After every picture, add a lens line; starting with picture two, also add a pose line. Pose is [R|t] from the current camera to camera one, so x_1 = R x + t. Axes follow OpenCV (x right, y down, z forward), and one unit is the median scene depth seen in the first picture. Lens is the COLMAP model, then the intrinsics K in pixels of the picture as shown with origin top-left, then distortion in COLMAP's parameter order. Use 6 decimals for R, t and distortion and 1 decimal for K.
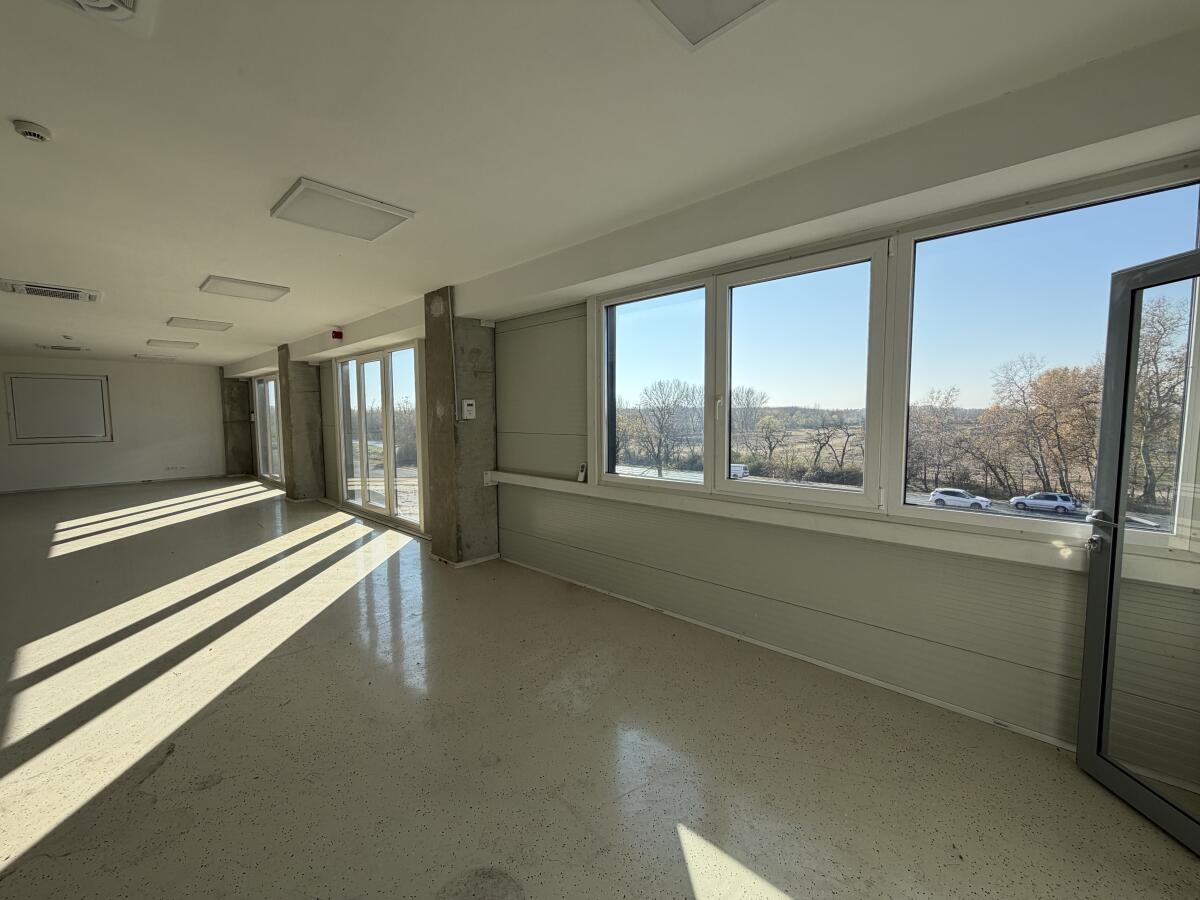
lens RADIAL K [[478.1, 0, 596.0], [0, 478.1, 449.9], [0, 0, 1]] dist [-0.002692, -0.000038]
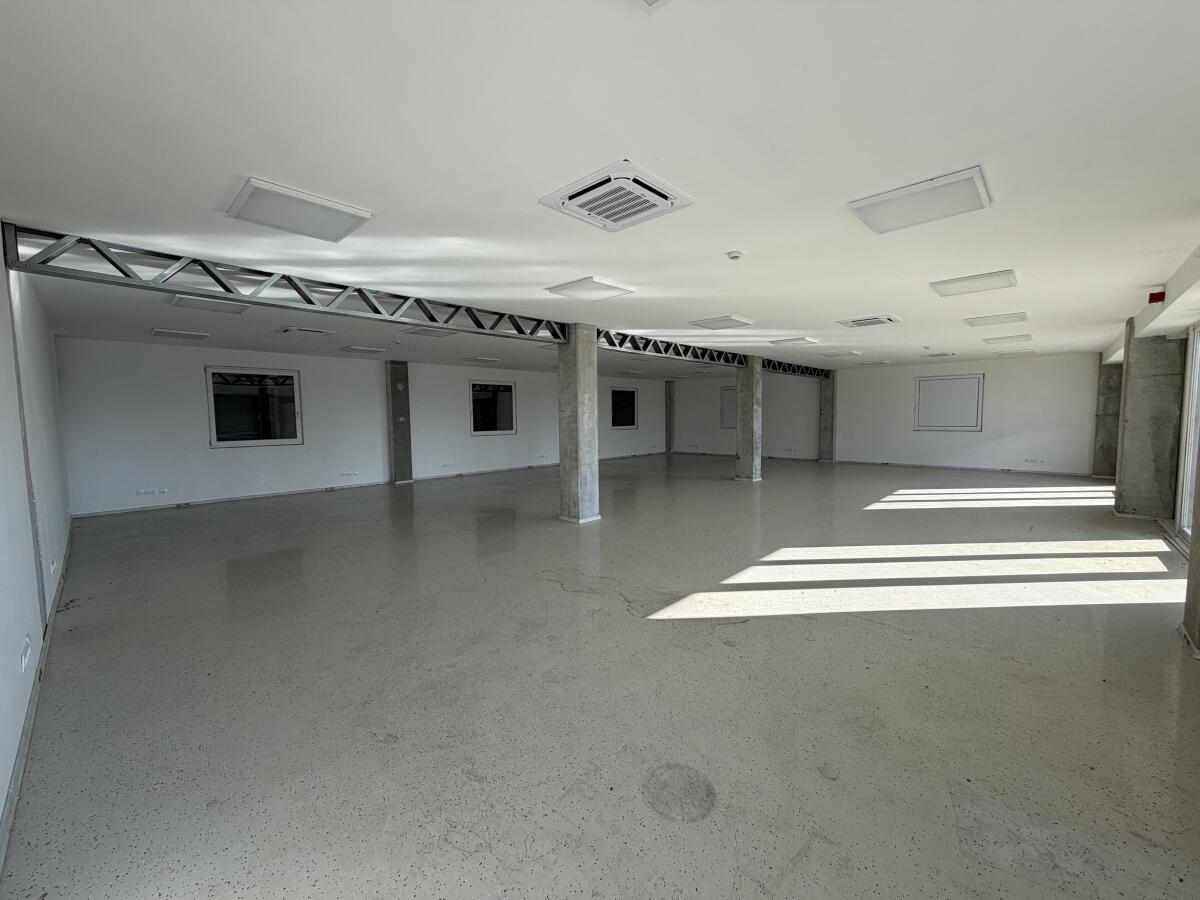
lens RADIAL K [[478.1, 0, 596.2], [0, 478.1, 449.5], [0, 0, 1]] dist [-0.002692, -0.000038]
pose [[-0.014578, 0.079979, -0.996690, 0.170683], [-0.064876, 0.994620, 0.080762, -0.009042], [0.997787, 0.065838, -0.009311, 0.126178]]
